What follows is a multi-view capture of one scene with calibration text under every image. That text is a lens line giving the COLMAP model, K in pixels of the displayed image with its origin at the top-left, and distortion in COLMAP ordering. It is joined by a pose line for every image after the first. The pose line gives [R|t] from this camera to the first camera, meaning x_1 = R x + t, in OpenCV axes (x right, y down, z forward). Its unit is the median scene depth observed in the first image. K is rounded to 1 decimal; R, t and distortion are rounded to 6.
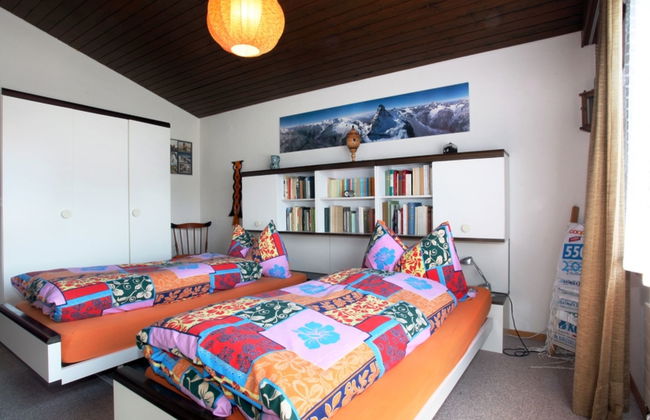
lens RADIAL K [[351.8, 0, 325.0], [0, 351.8, 210.0], [0, 0, 1]] dist [-0.001818, 0.000539]
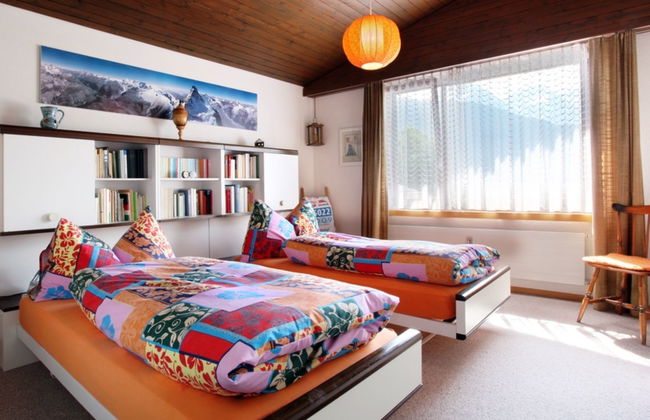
lens RADIAL K [[351.8, 0, 325.0], [0, 351.8, 210.0], [0, 0, 1]] dist [-0.001818, 0.000539]
pose [[0.146322, -0.062169, 0.987282, -0.792911], [0.027762, 0.997888, 0.058723, 0.003059], [-0.988847, 0.018816, 0.147739, 0.493126]]
